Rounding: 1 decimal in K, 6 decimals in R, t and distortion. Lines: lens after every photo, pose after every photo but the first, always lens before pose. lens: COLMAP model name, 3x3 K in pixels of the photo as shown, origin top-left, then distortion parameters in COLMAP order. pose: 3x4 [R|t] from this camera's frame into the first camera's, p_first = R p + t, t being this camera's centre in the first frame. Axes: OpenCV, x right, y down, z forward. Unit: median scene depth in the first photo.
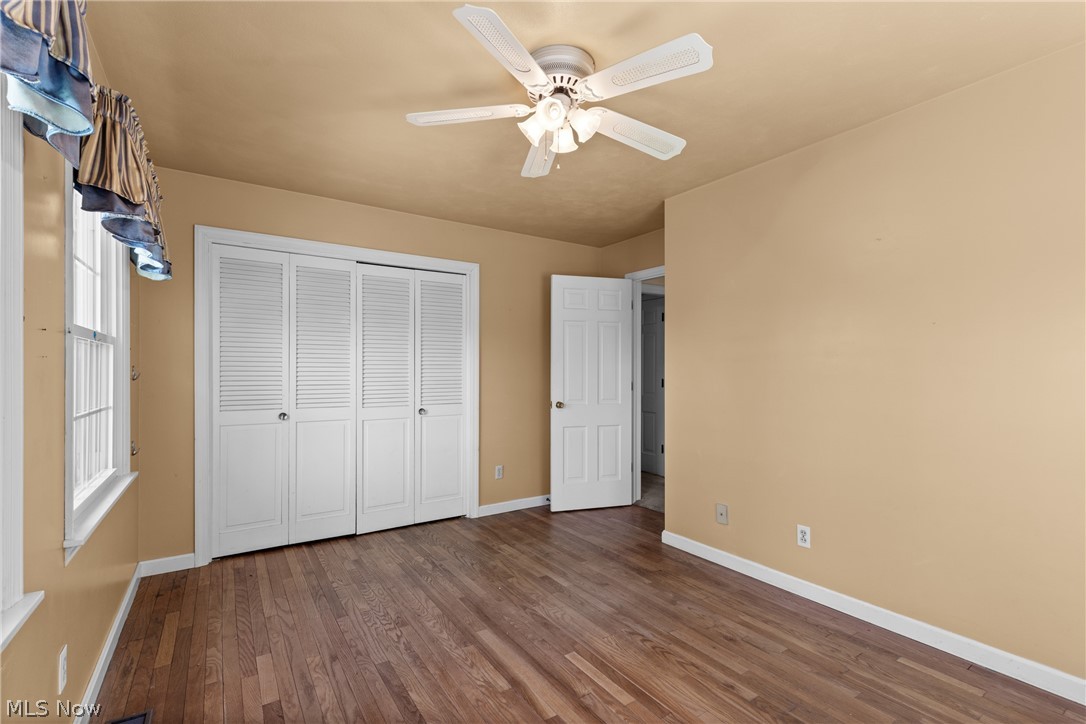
lens RADIAL K [[490.6, 0, 541.7], [0, 490.6, 367.0], [0, 0, 1]] dist [0.009188, -0.001011]
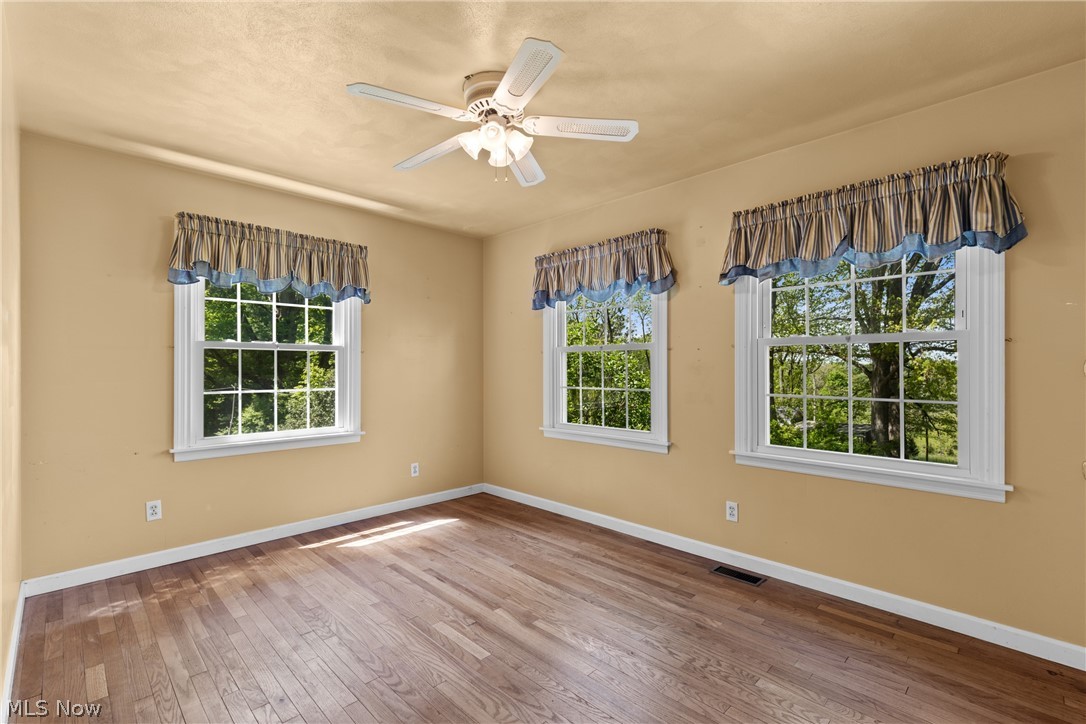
lens RADIAL K [[490.6, 0, 541.7], [0, 490.6, 367.0], [0, 0, 1]] dist [0.009188, -0.001011]
pose [[-0.981688, -0.002611, -0.190476, 0.134212], [-0.001361, 0.999977, -0.006693, 0.020132], [0.190489, -0.006312, -0.981669, 1.974685]]
